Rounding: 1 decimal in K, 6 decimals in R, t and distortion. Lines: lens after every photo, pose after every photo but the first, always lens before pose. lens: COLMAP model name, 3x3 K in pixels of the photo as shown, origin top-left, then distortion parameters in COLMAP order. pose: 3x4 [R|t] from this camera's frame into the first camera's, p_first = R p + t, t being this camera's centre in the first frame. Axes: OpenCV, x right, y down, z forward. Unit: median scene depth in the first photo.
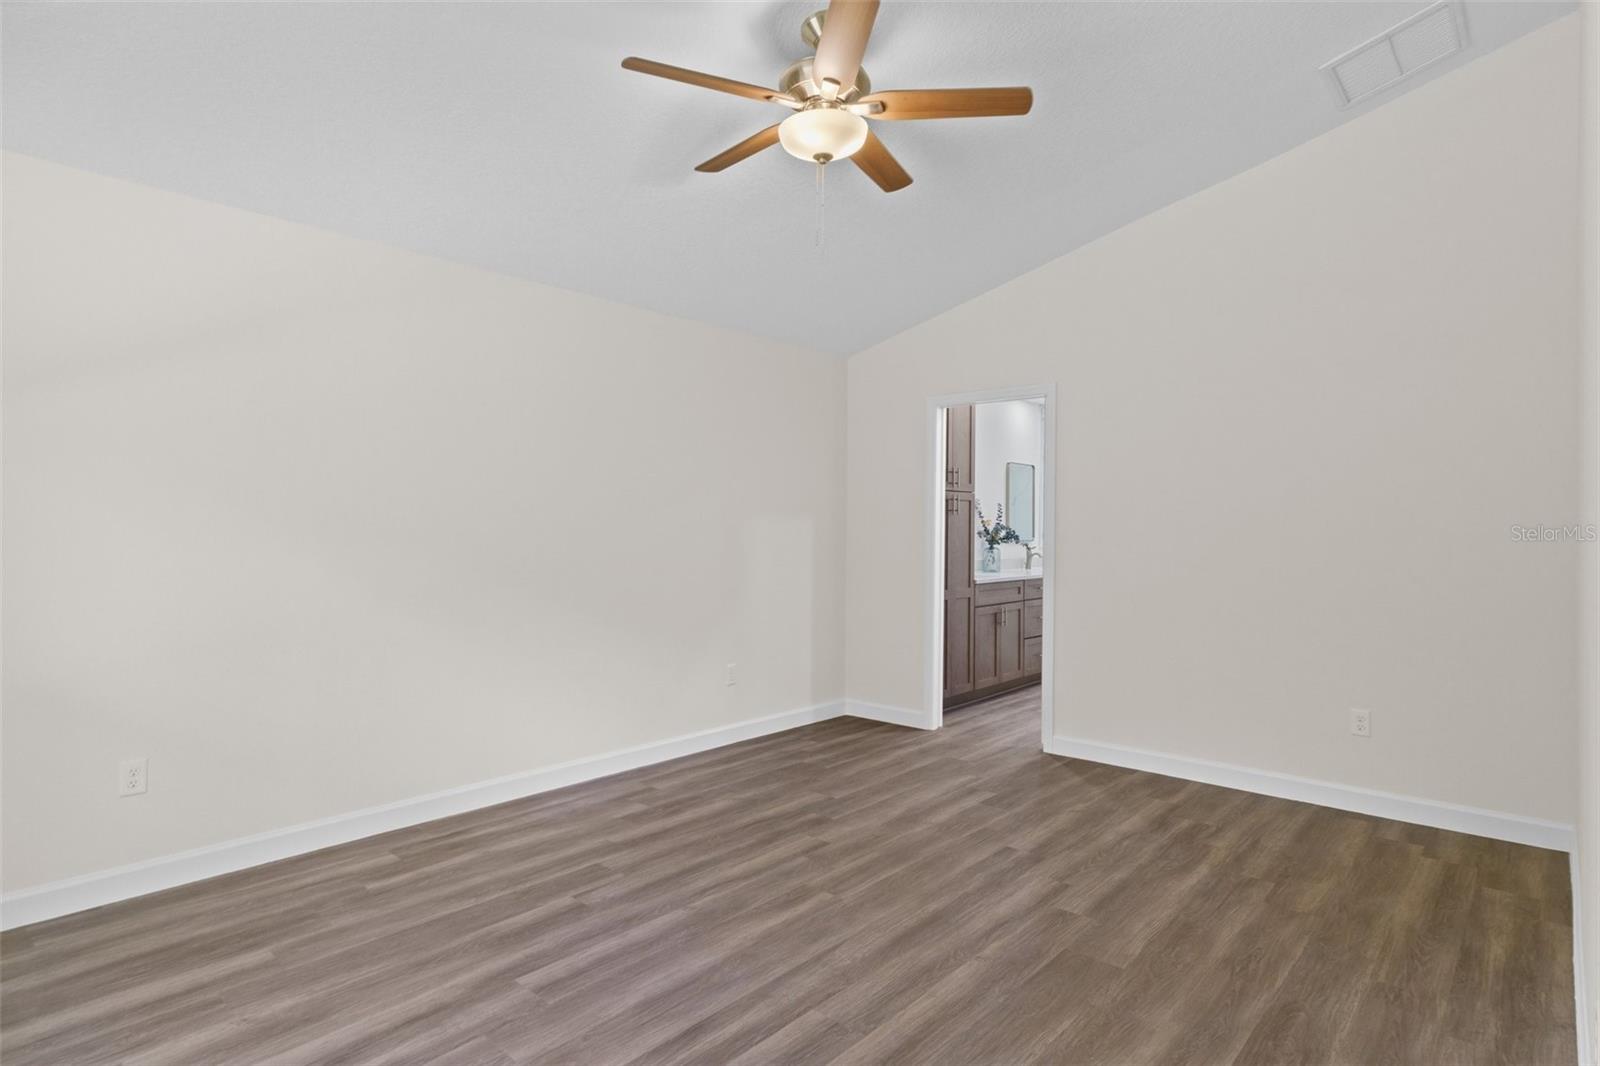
lens RADIAL K [[852.4, 0, 801.6], [0, 852.4, 525.9], [0, 0, 1]] dist [0.000172, -0.000200]
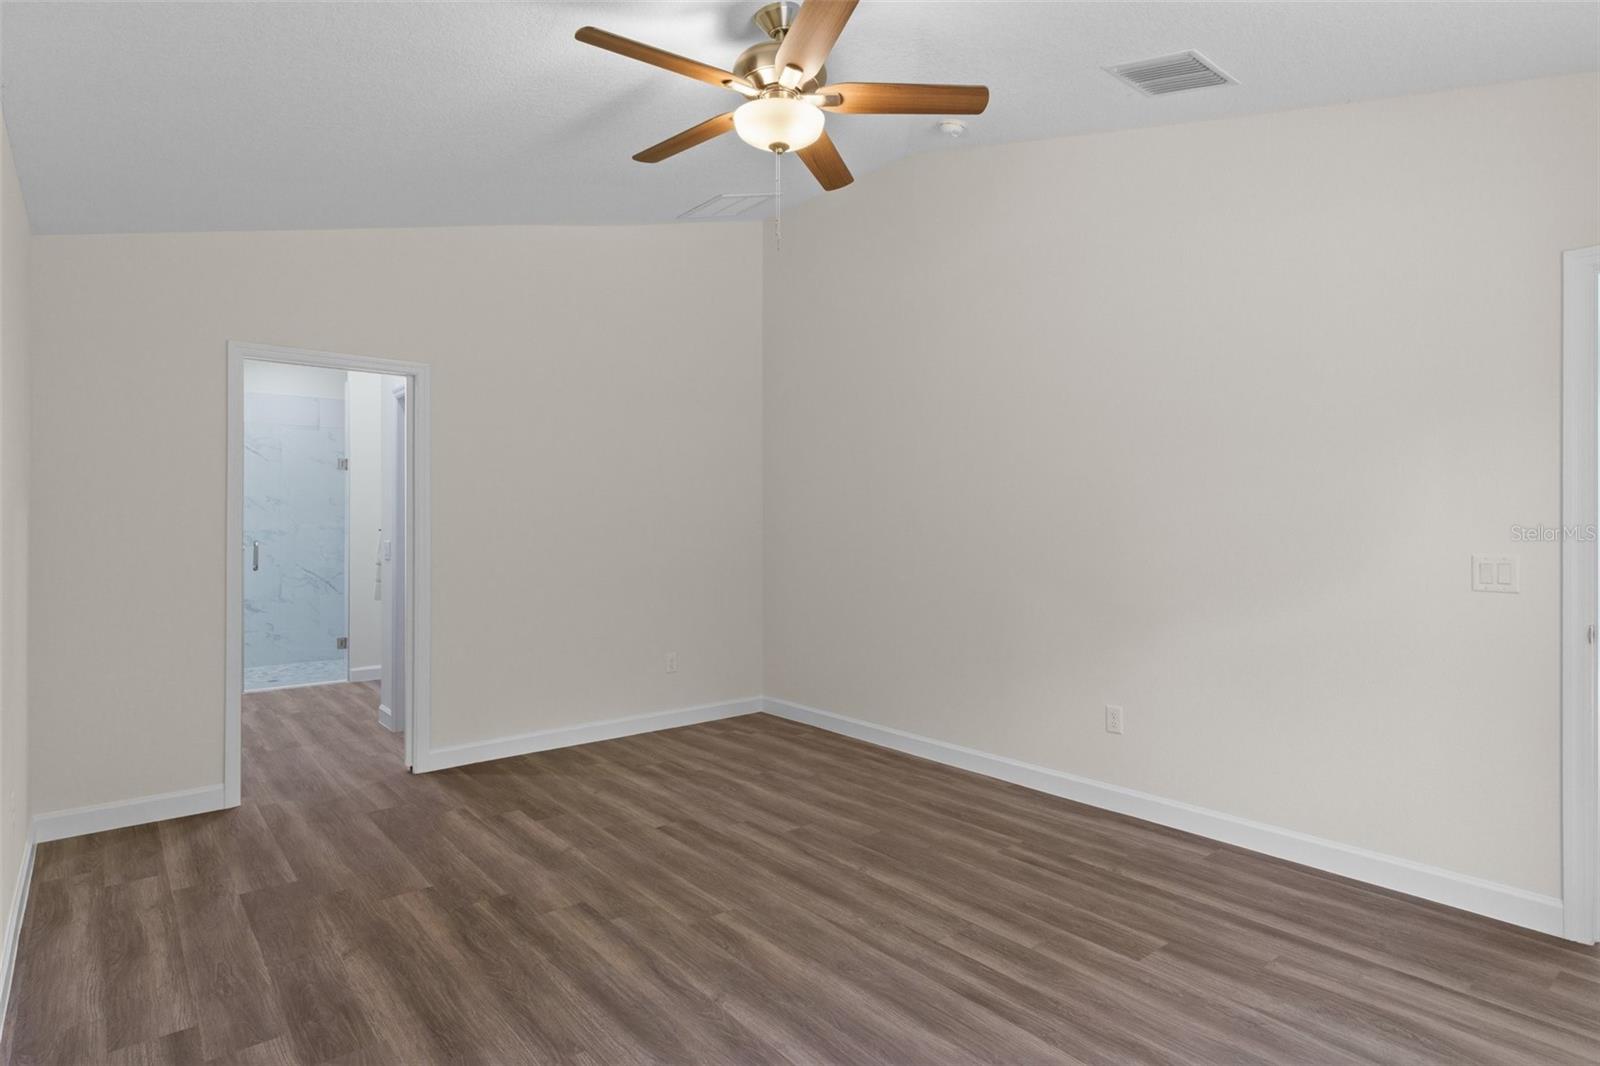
lens RADIAL K [[849.9, 0, 792.7], [0, 849.9, 504.6], [0, 0, 1]] dist [0.001475, -0.000920]
pose [[0.156635, 0.012910, 0.987572, -0.920224], [0.004590, 0.999894, -0.013799, -0.005654], [-0.987646, 0.006694, 0.156559, 0.803278]]
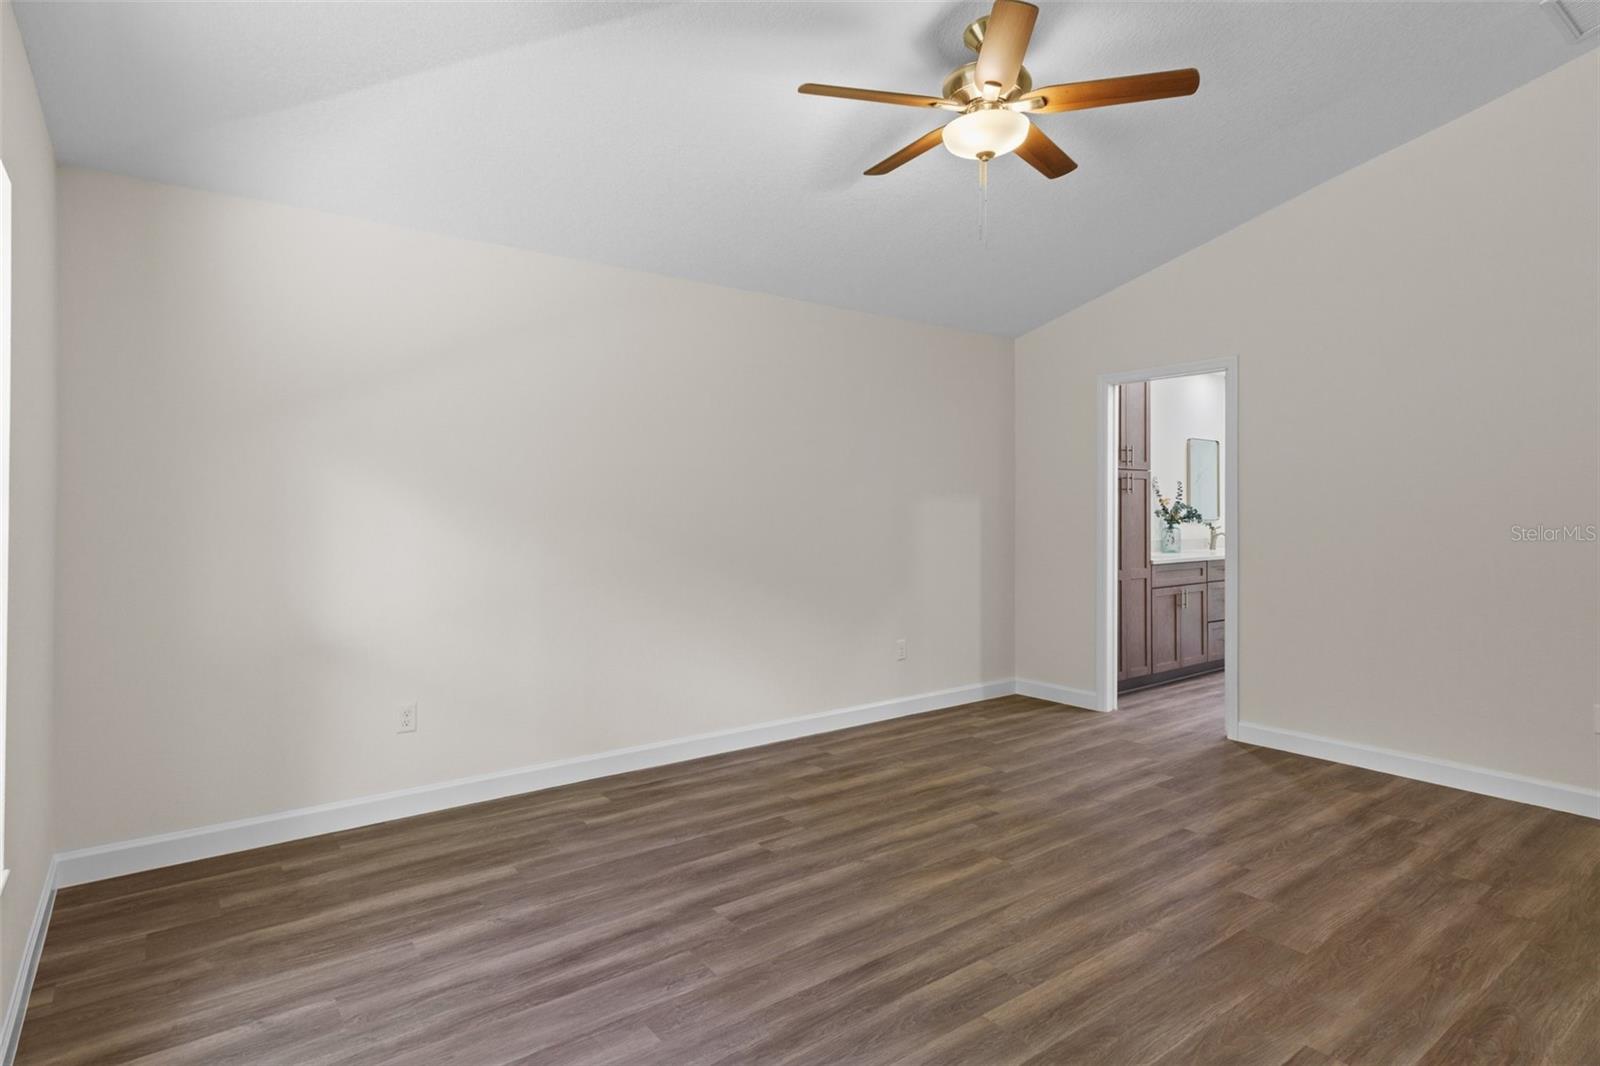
lens RADIAL K [[849.9, 0, 792.7], [0, 849.9, 504.6], [0, 0, 1]] dist [0.001475, -0.000920]
pose [[0.978702, -0.008368, -0.205116, 0.003345], [0.007689, 0.999962, -0.004110, 0.001200], [0.205142, 0.002445, 0.978729, -0.070985]]
